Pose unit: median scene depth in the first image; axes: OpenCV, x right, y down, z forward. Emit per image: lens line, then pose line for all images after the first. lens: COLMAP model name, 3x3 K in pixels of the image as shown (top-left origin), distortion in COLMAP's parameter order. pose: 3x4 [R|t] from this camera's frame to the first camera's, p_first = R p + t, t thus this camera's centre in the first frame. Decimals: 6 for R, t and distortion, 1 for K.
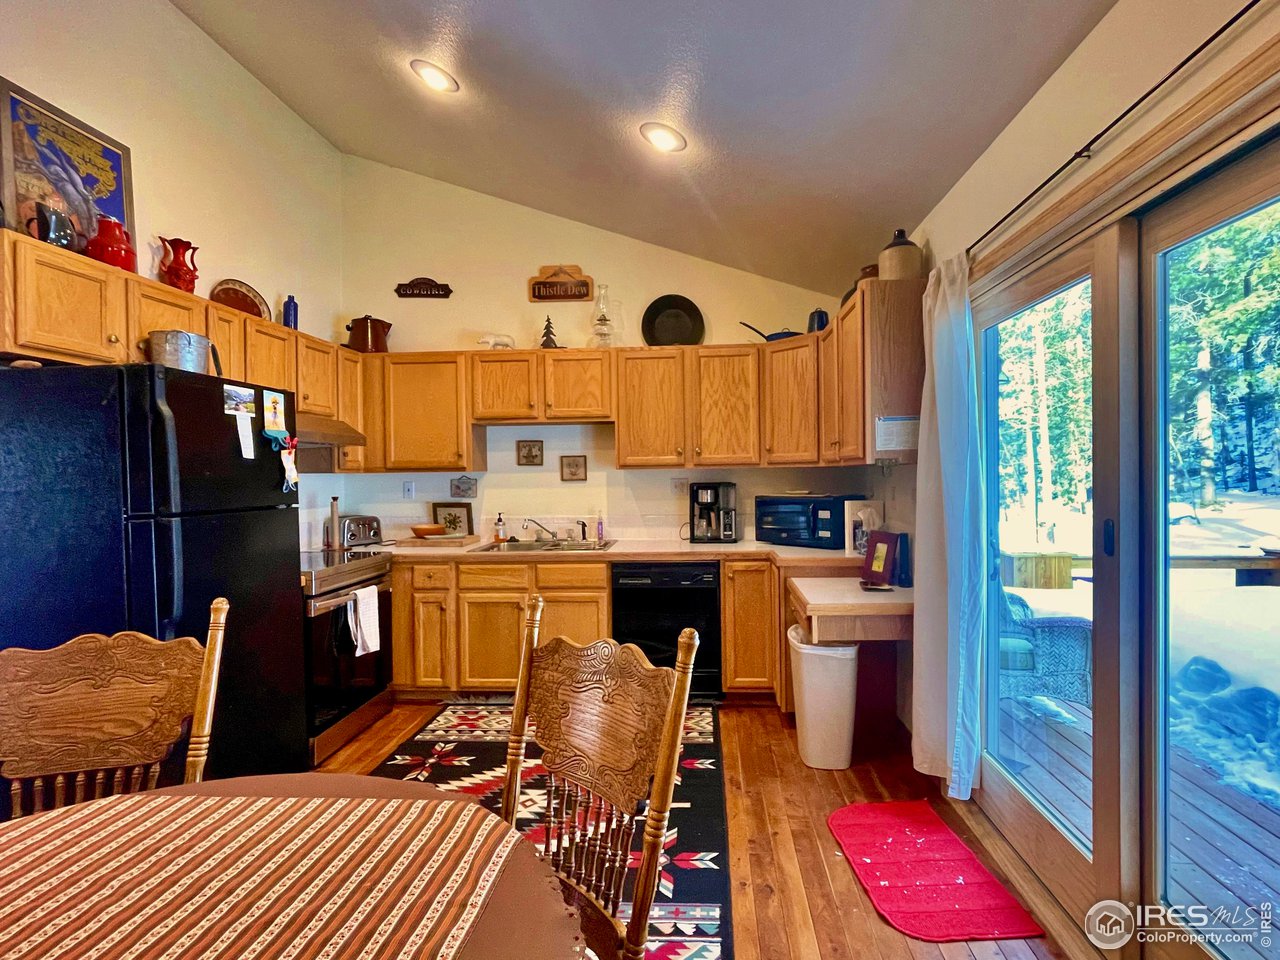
lens RADIAL K [[631.0, 0, 663.8], [0, 631.0, 476.9], [0, 0, 1]] dist [0.007718, -0.001920]
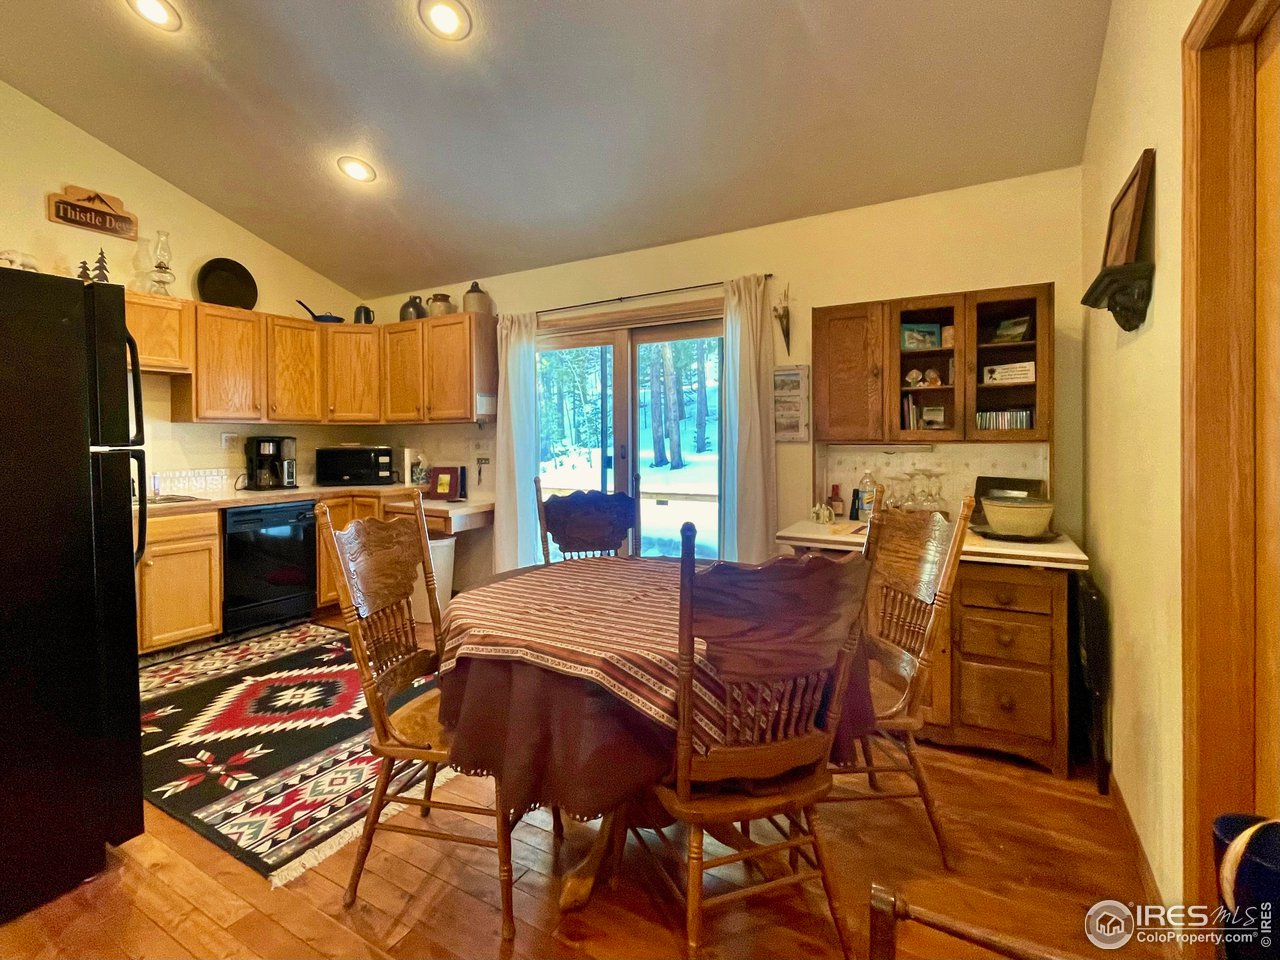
lens RADIAL K [[623.8, 0, 596.7], [0, 623.8, 442.1], [0, 0, 1]] dist [-0.001092, -0.000359]
pose [[0.474209, 0.004945, 0.880399, -0.670540], [0.005774, 0.999945, -0.008726, 0.034274], [-0.880394, 0.009222, 0.474154, -0.039712]]
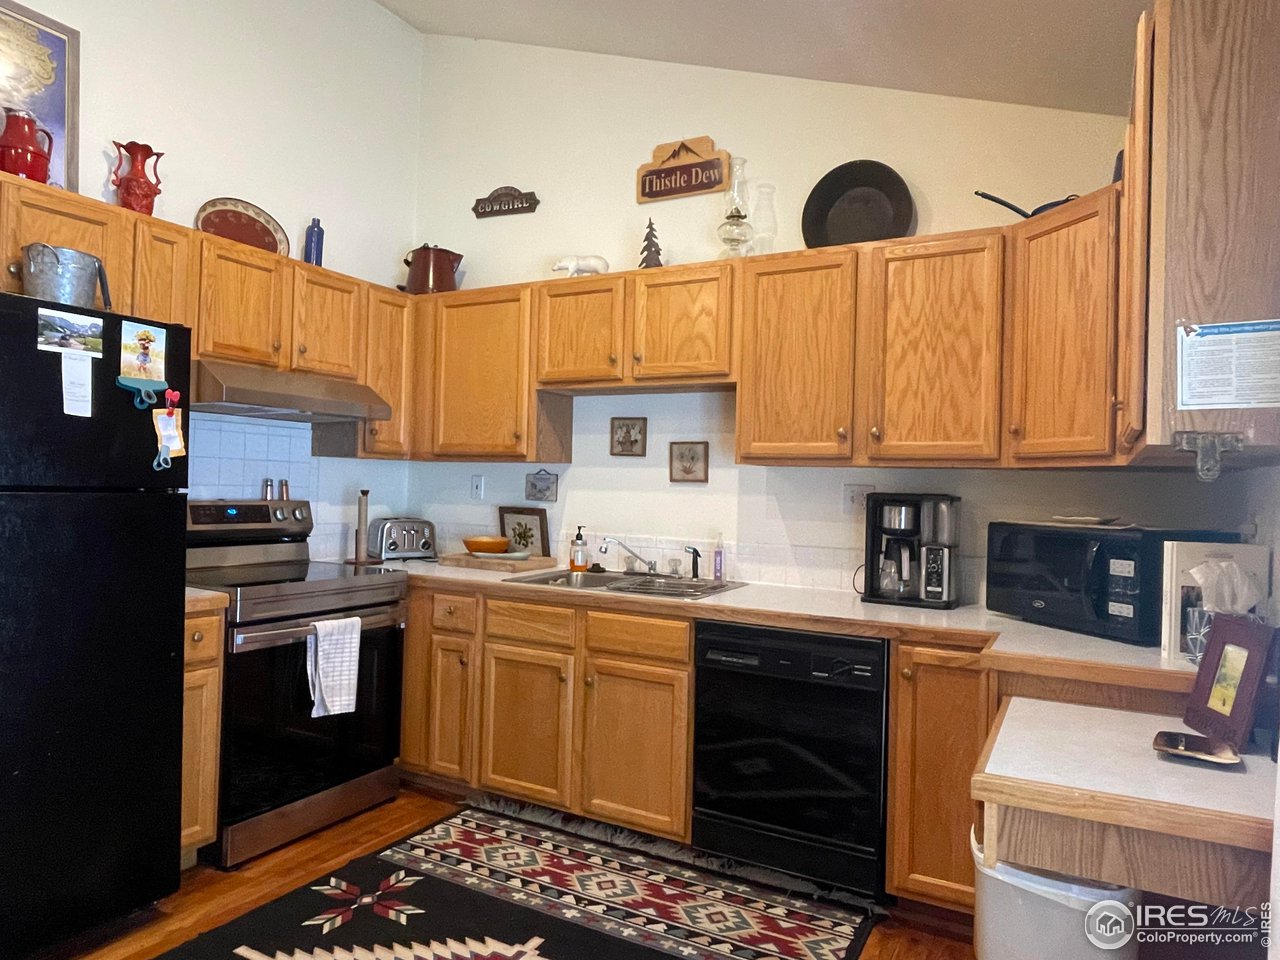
lens RADIAL K [[820.1, 0, 641.1], [0, 820.1, 478.7], [0, 0, 1]] dist [0.005395, -0.005591]
pose [[0.903094, 0.034297, -0.428071, 0.179734], [-0.042207, 0.999068, -0.008997, 0.013460], [0.427363, 0.026193, 0.903700, 0.280299]]
